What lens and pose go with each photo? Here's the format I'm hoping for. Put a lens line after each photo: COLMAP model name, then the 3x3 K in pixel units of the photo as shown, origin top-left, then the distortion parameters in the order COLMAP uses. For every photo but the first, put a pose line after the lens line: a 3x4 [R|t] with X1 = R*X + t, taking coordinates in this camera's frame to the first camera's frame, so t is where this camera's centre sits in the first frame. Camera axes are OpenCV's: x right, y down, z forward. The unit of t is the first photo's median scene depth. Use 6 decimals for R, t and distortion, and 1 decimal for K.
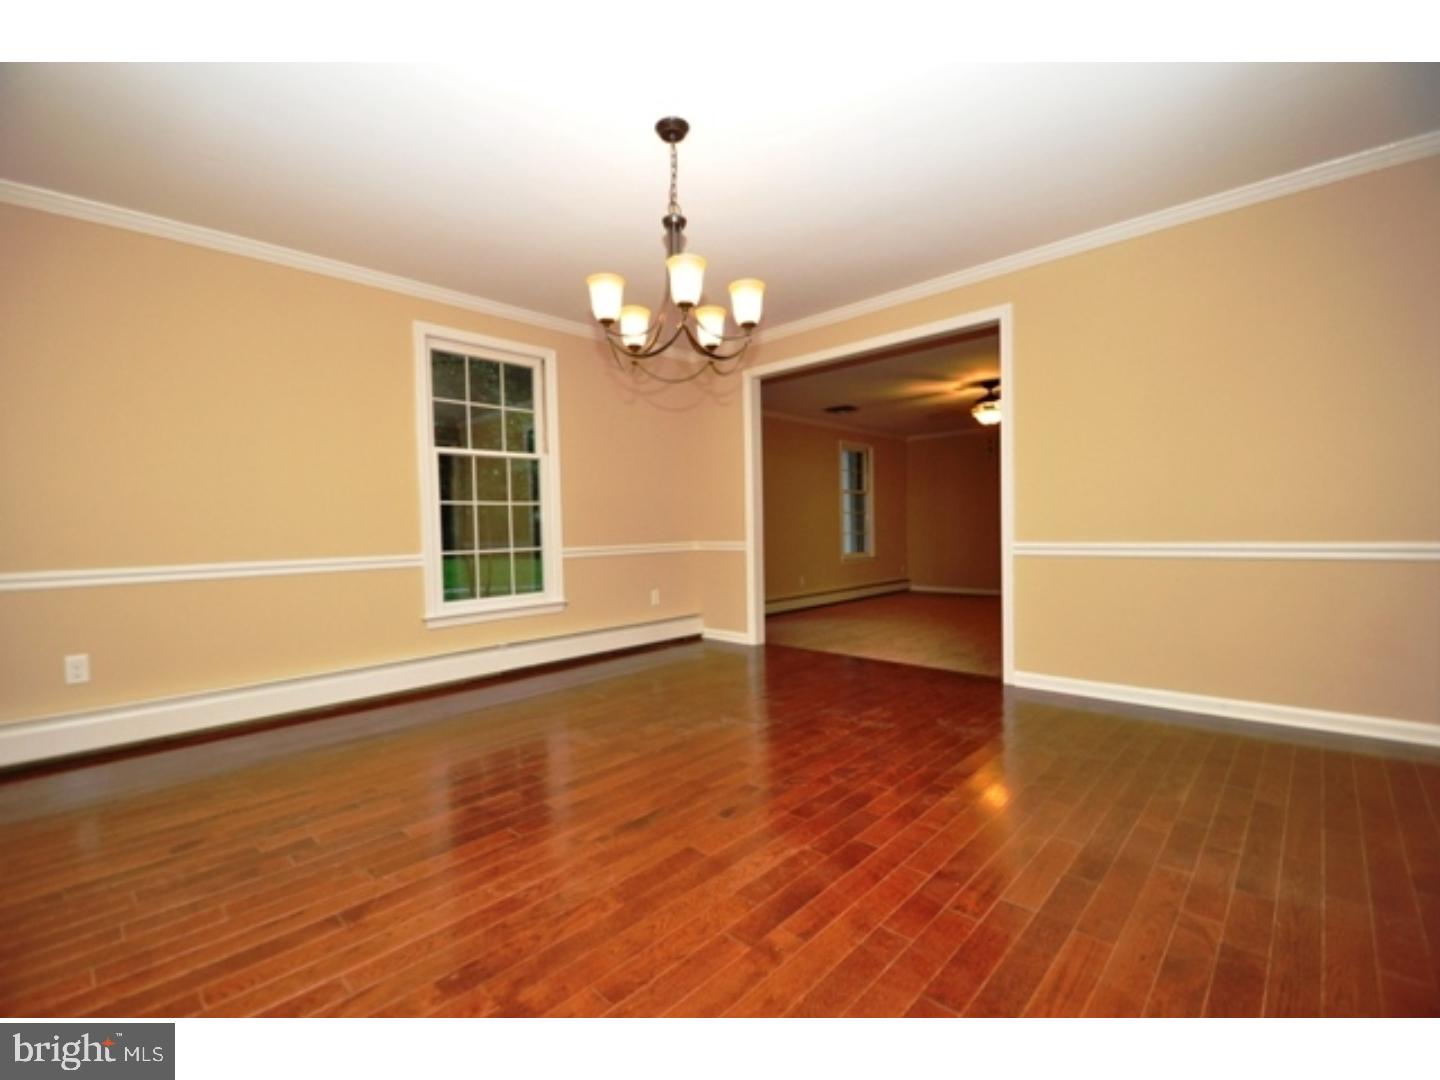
lens RADIAL K [[642.1, 0, 725.7], [0, 642.1, 546.4], [0, 0, 1]] dist [0.003527, -0.001027]
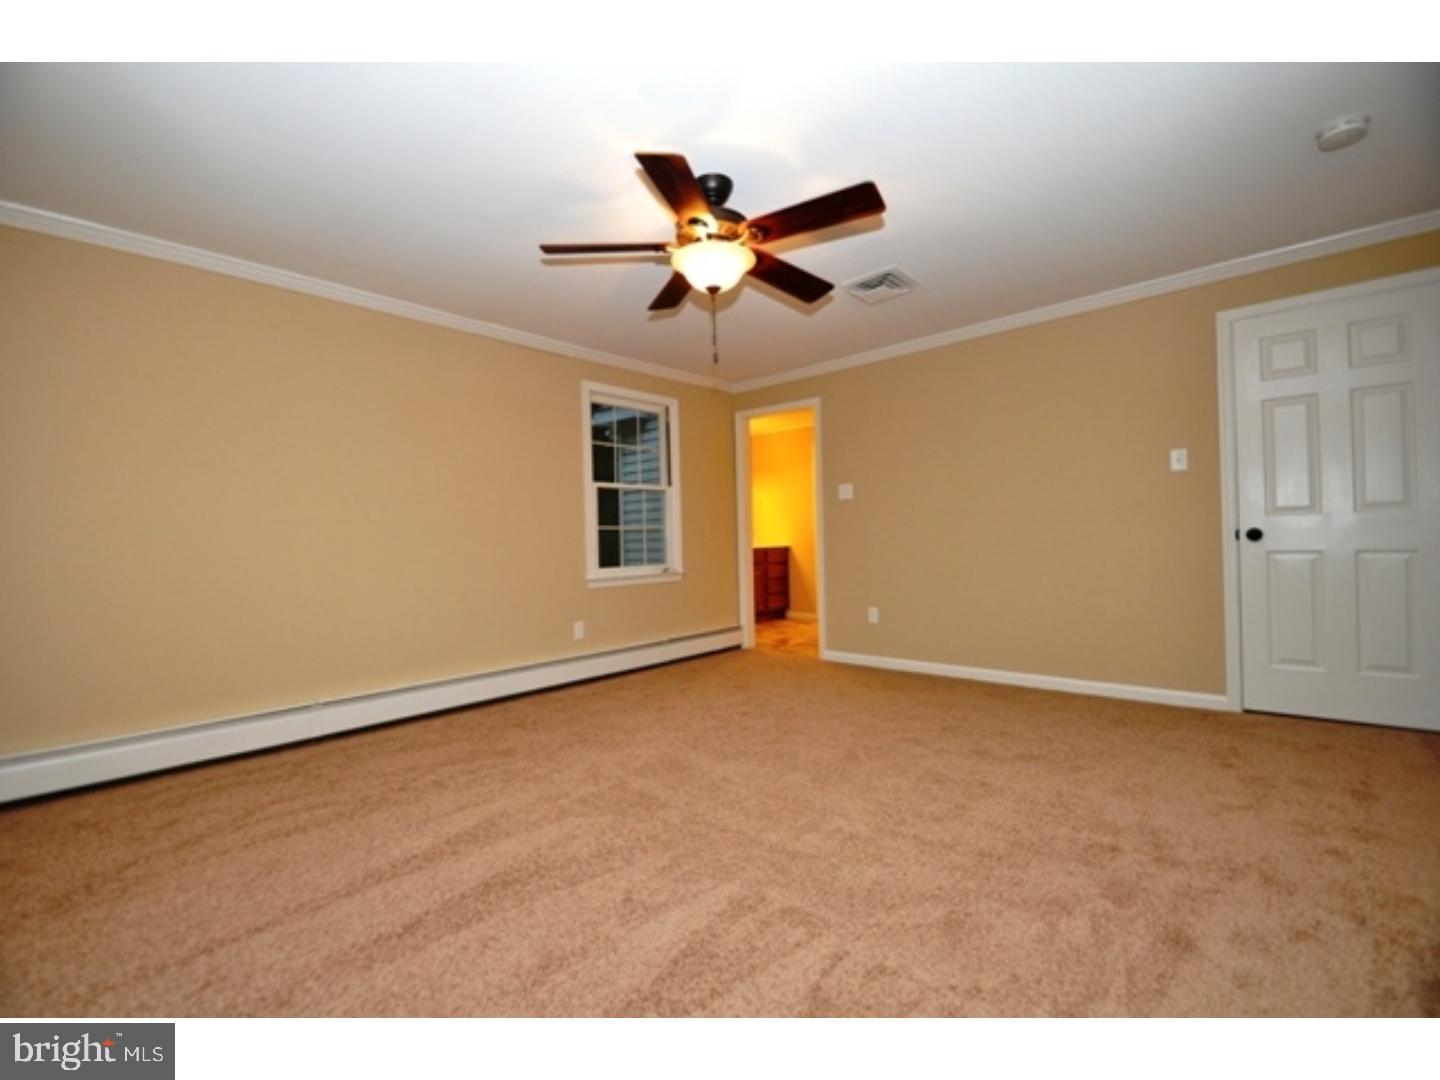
lens RADIAL K [[642.1, 0, 727.6], [0, 642.1, 534.9], [0, 0, 1]] dist [0.003527, -0.001027]
pose [[0.999542, -0.004967, 0.029846, -0.209735], [0.006205, 0.999117, -0.041545, -0.003460], [-0.029614, 0.041711, 0.998691, -0.179546]]
